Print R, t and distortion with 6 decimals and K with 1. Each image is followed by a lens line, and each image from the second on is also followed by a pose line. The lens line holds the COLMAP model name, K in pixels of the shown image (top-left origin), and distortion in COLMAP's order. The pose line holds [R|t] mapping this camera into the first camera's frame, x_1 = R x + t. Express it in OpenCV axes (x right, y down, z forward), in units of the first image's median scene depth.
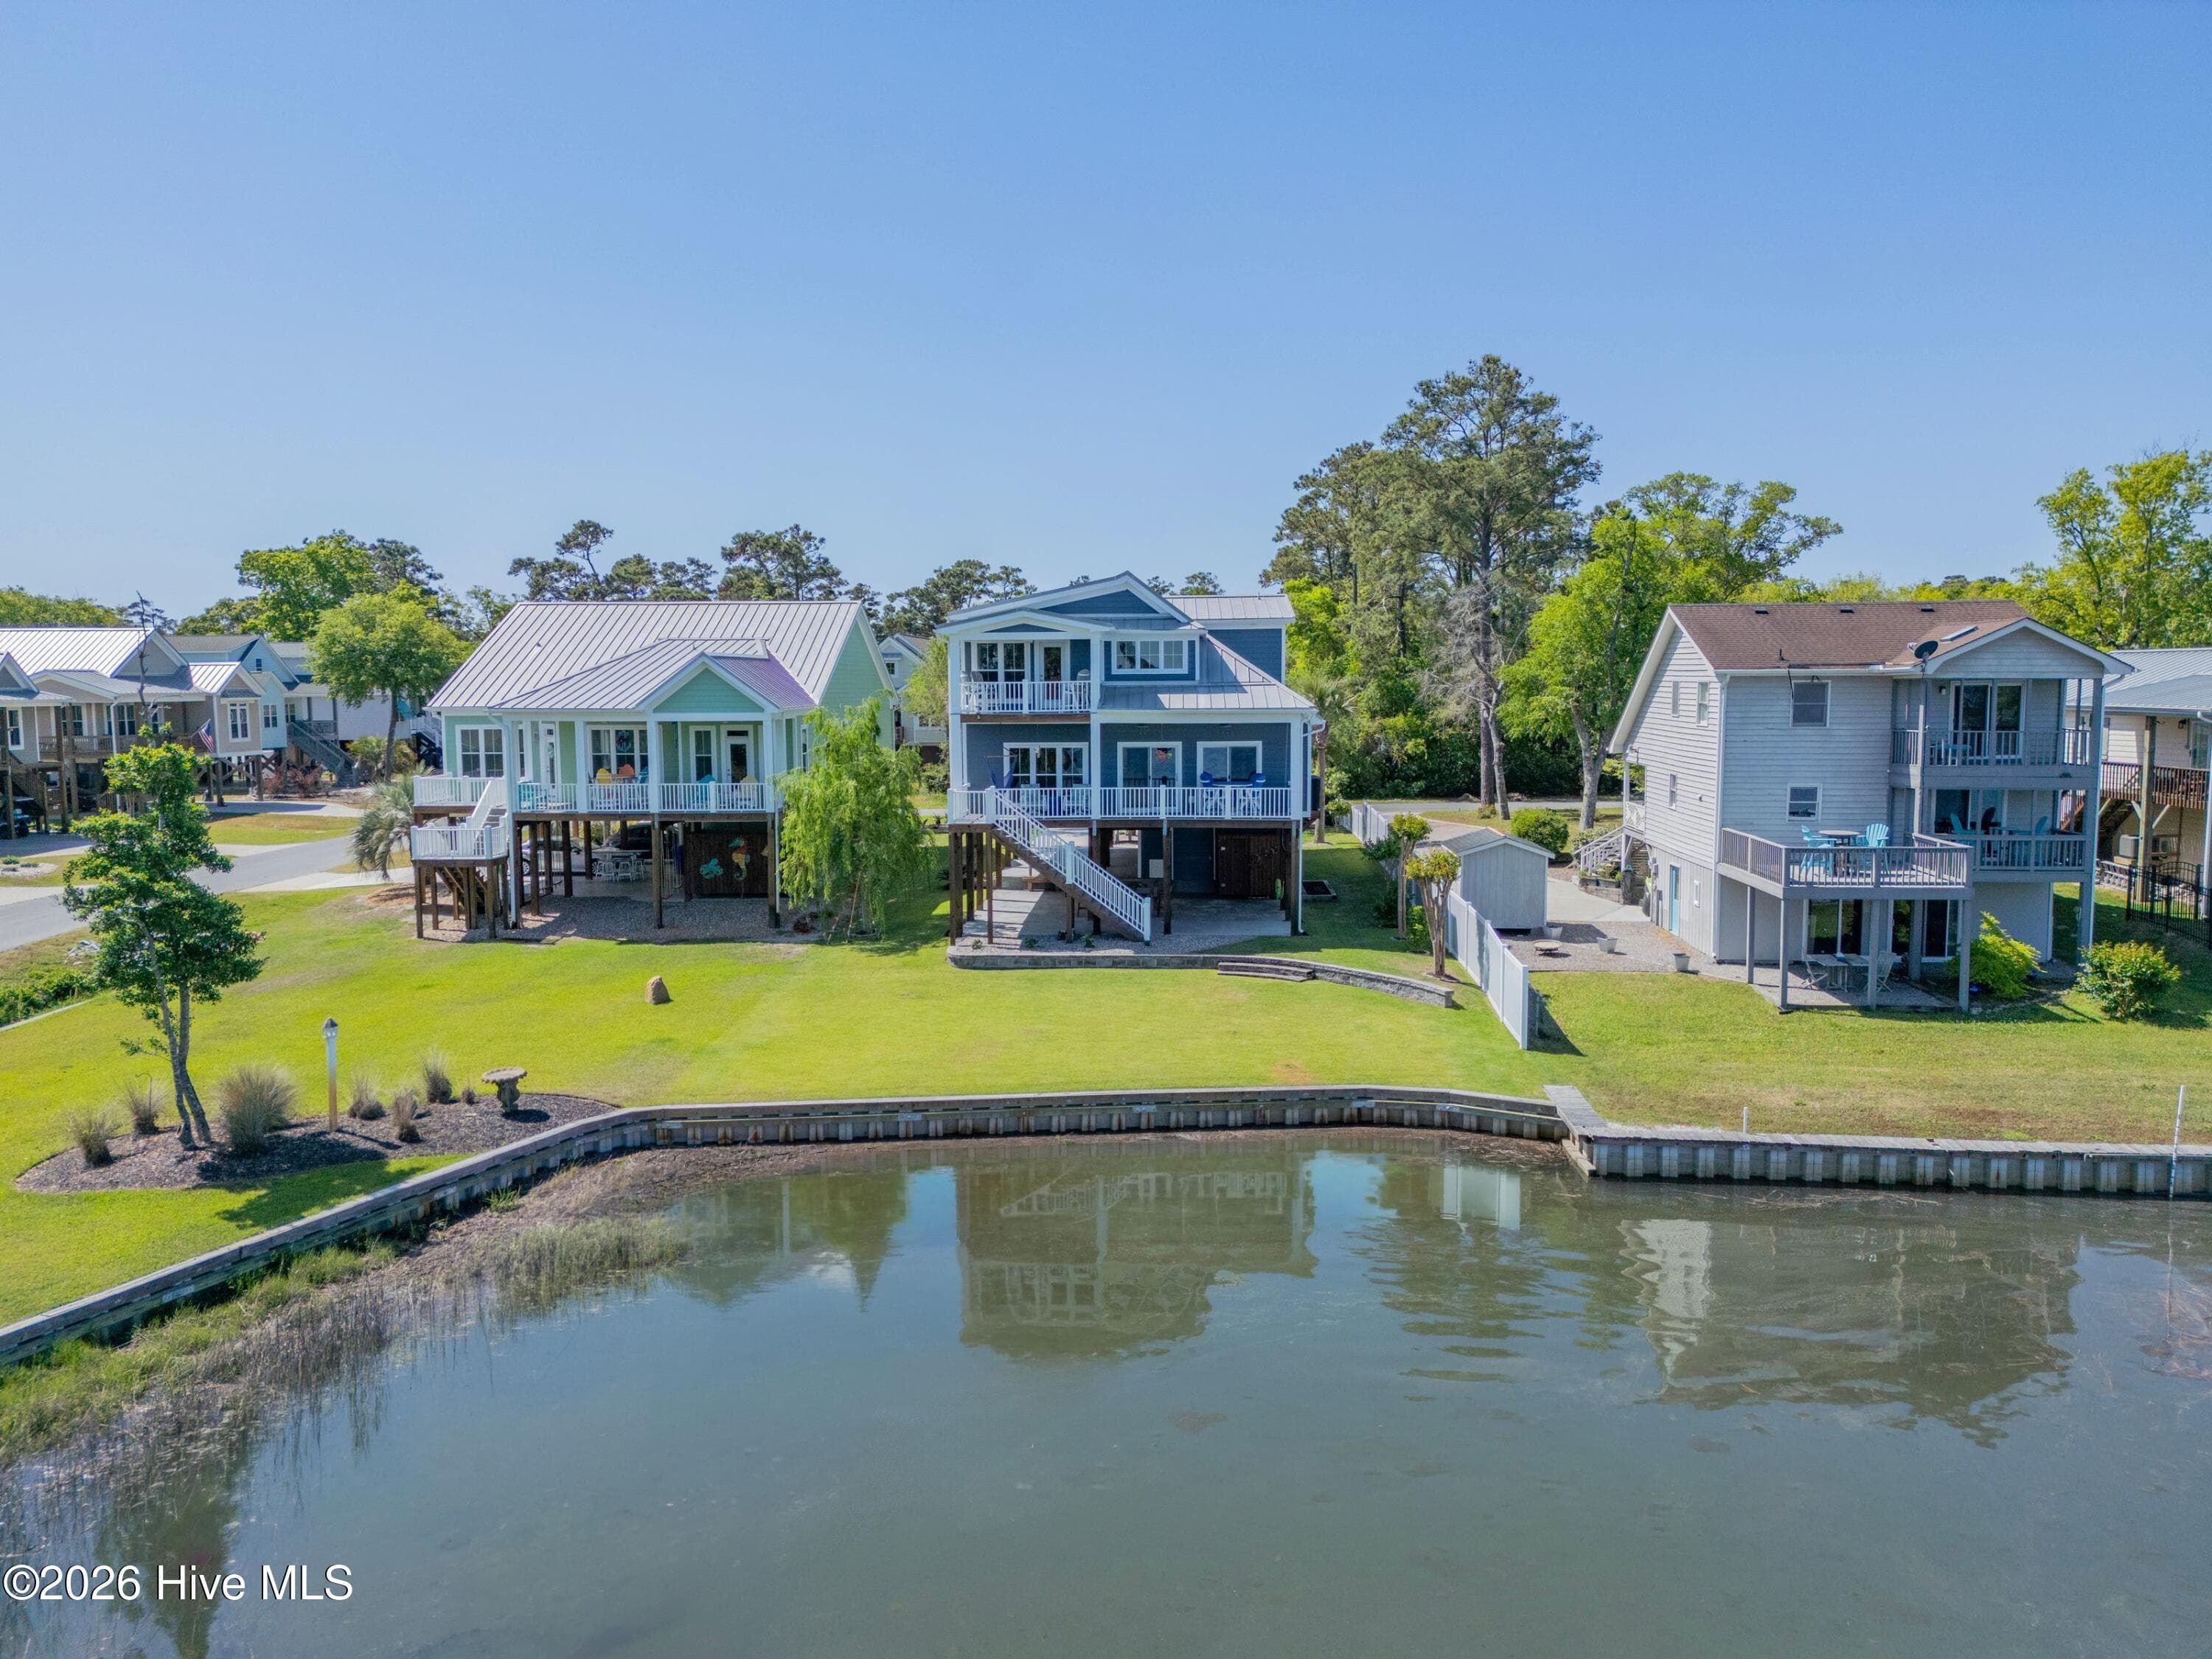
lens RADIAL K [[1565.8, 0, 1114.1], [0, 1565.8, 821.4], [0, 0, 1]] dist [0.068121, -0.058534]
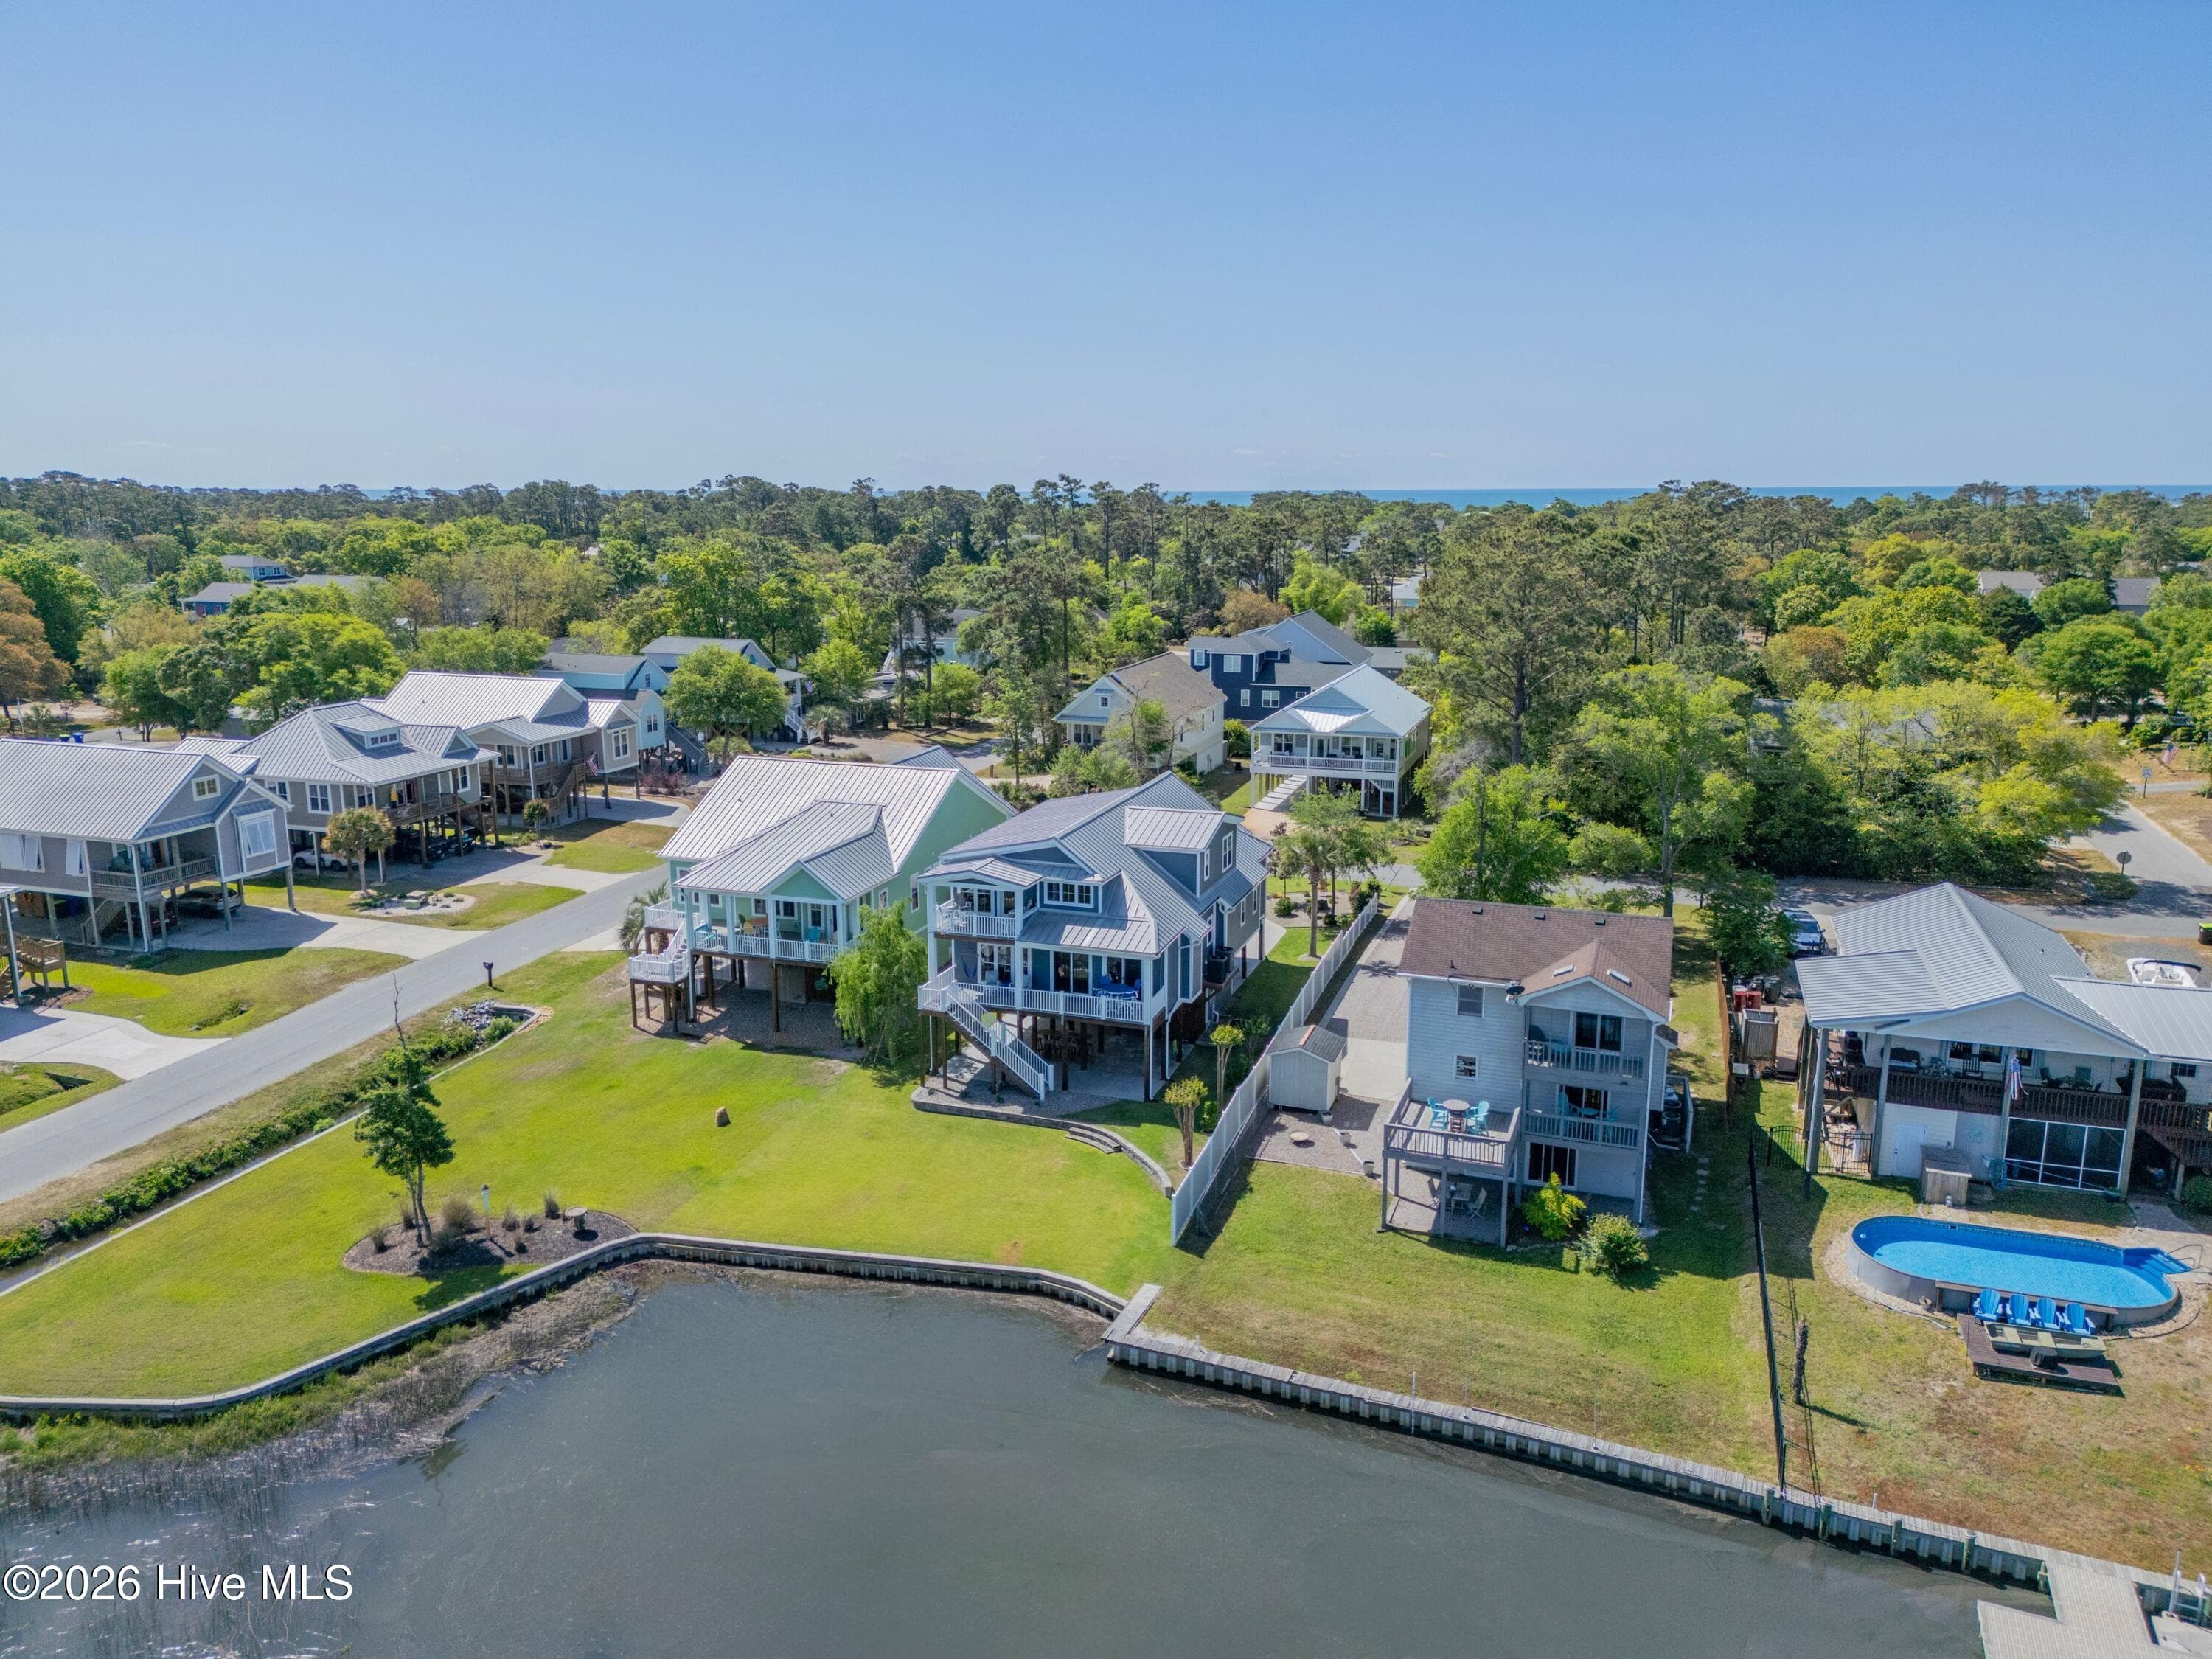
lens RADIAL K [[1565.8, 0, 1114.1], [0, 1565.8, 821.4], [0, 0, 1]] dist [0.068121, -0.058534]
pose [[0.960984, 0.064660, -0.268941, 0.442888], [-0.033314, 0.992272, 0.119528, -0.344036], [0.274592, -0.105905, 0.955711, -0.357855]]
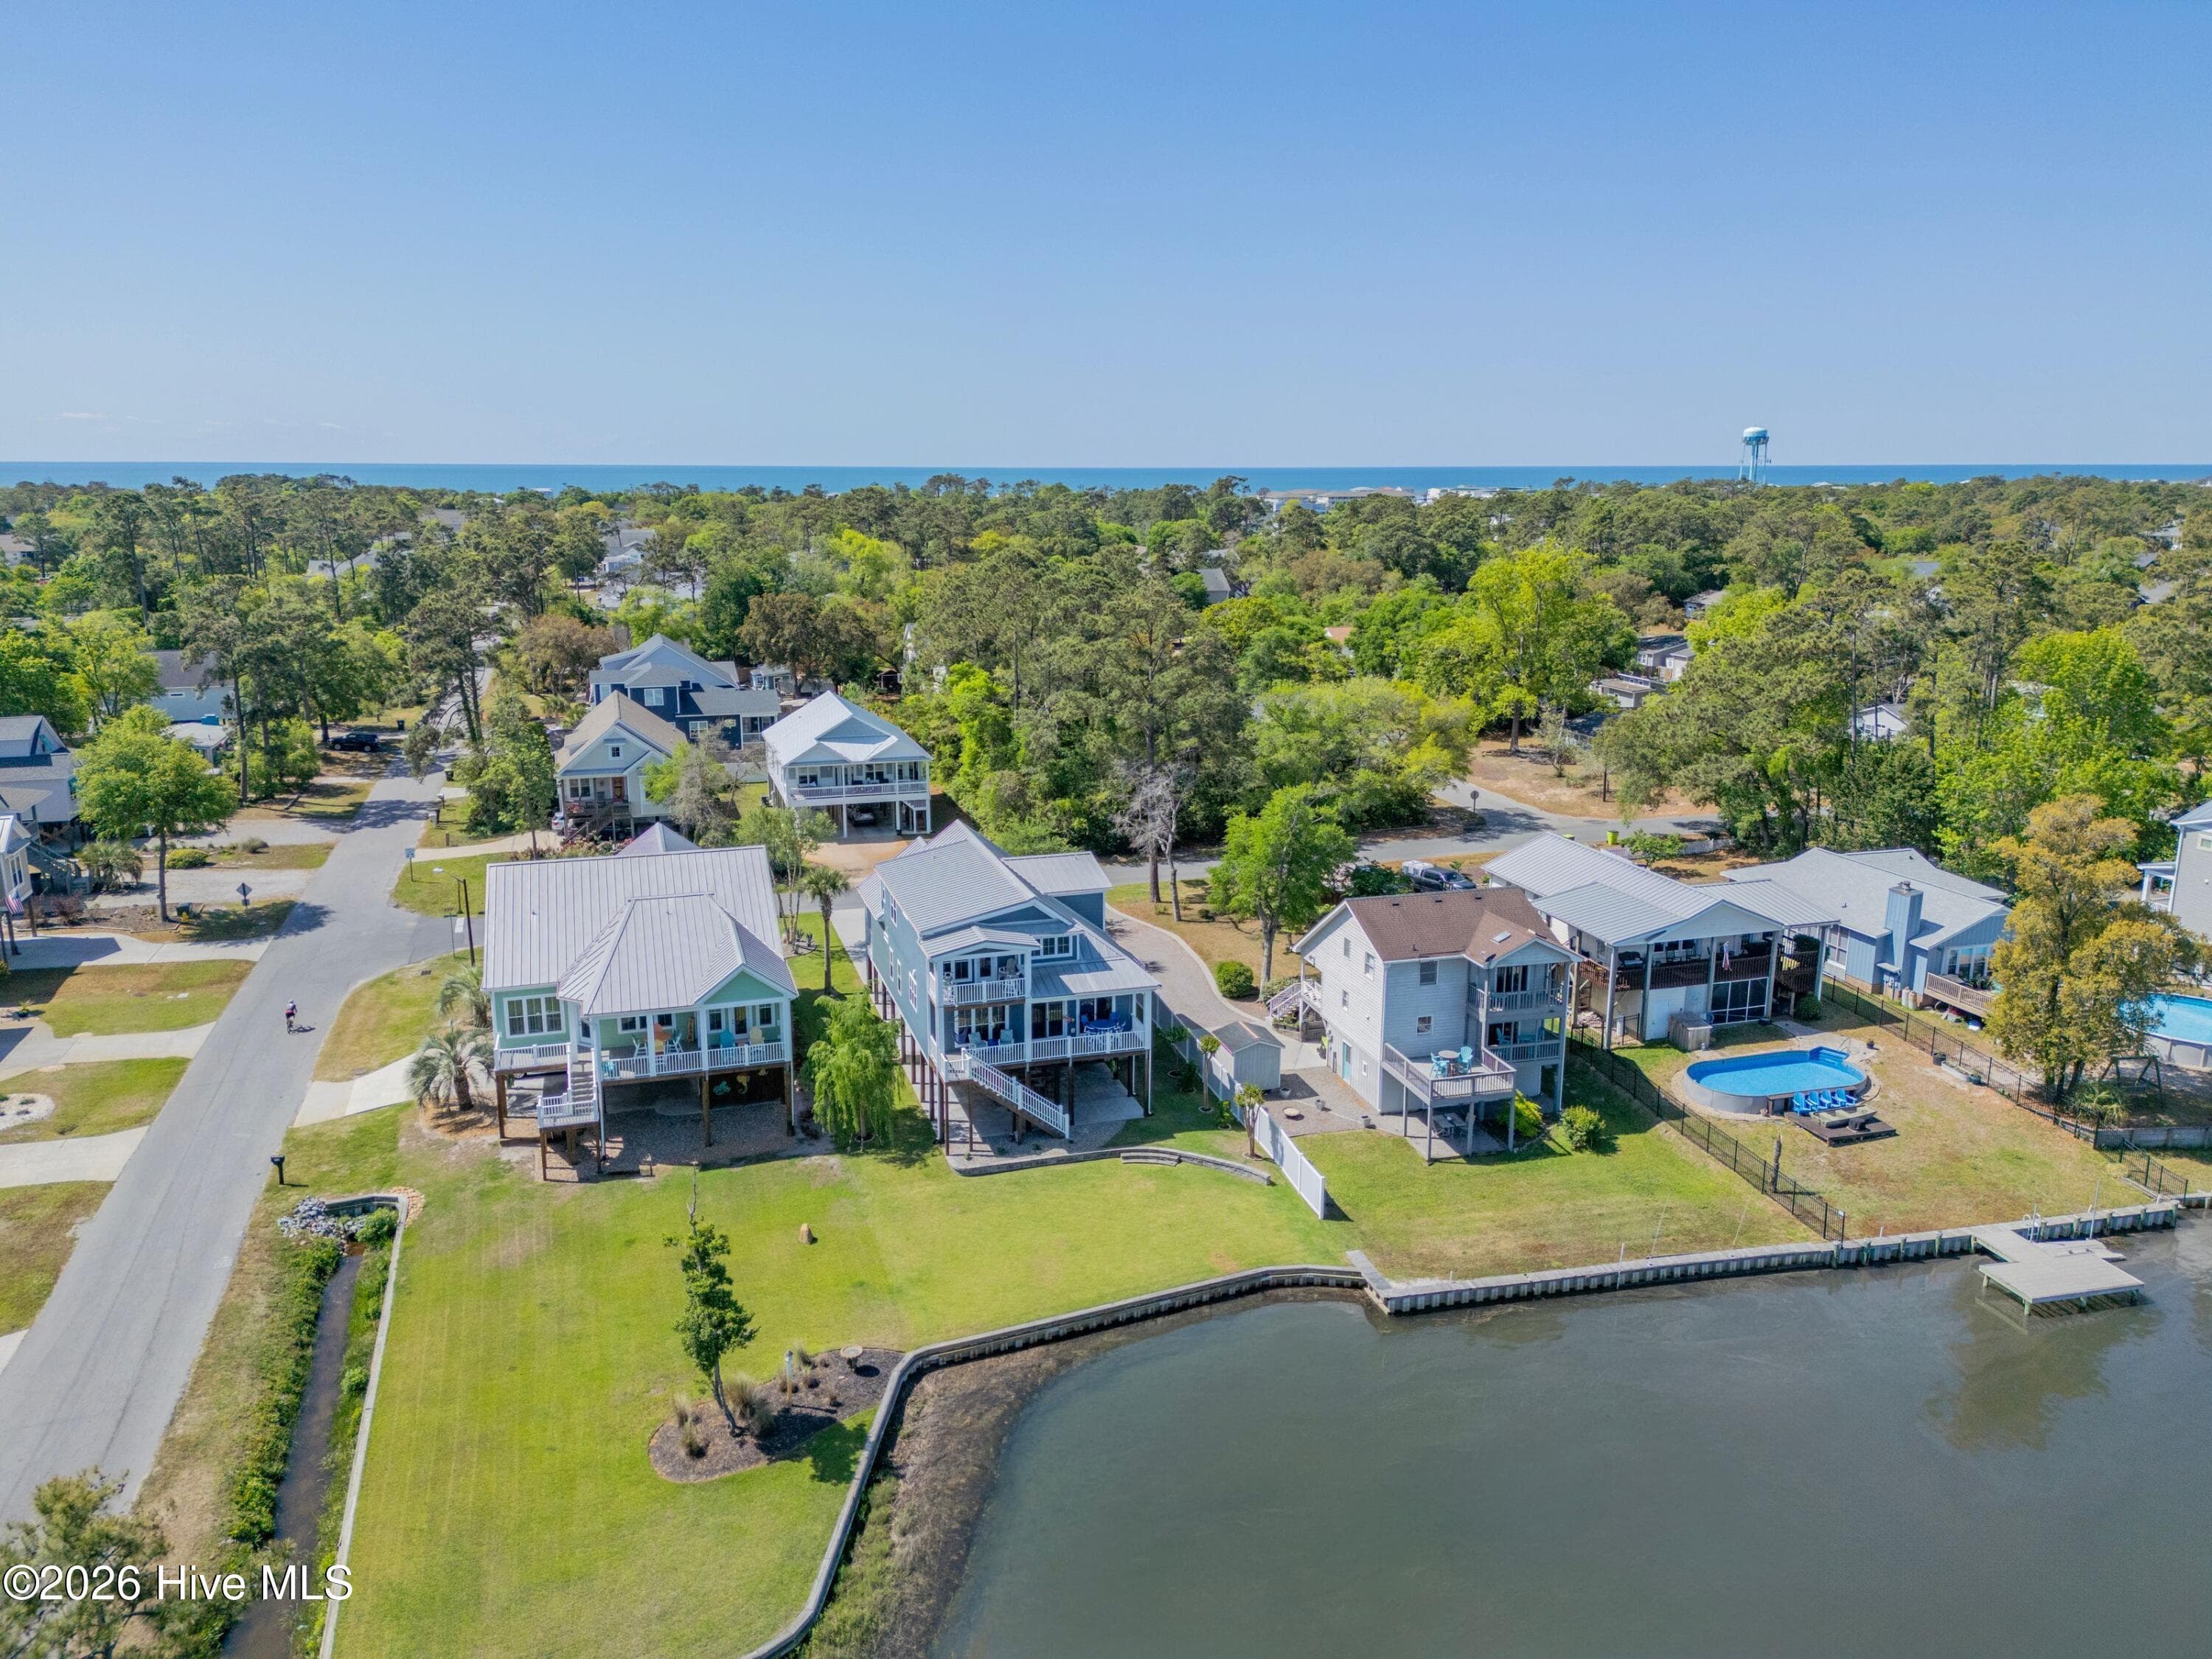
lens RADIAL K [[1565.8, 0, 1114.1], [0, 1565.8, 821.4], [0, 0, 1]] dist [0.068121, -0.058534]
pose [[0.941950, -0.065674, 0.329266, -0.419038], [0.024265, 0.991434, 0.128331, -0.427192], [-0.334874, -0.112892, 0.935476, -0.468830]]
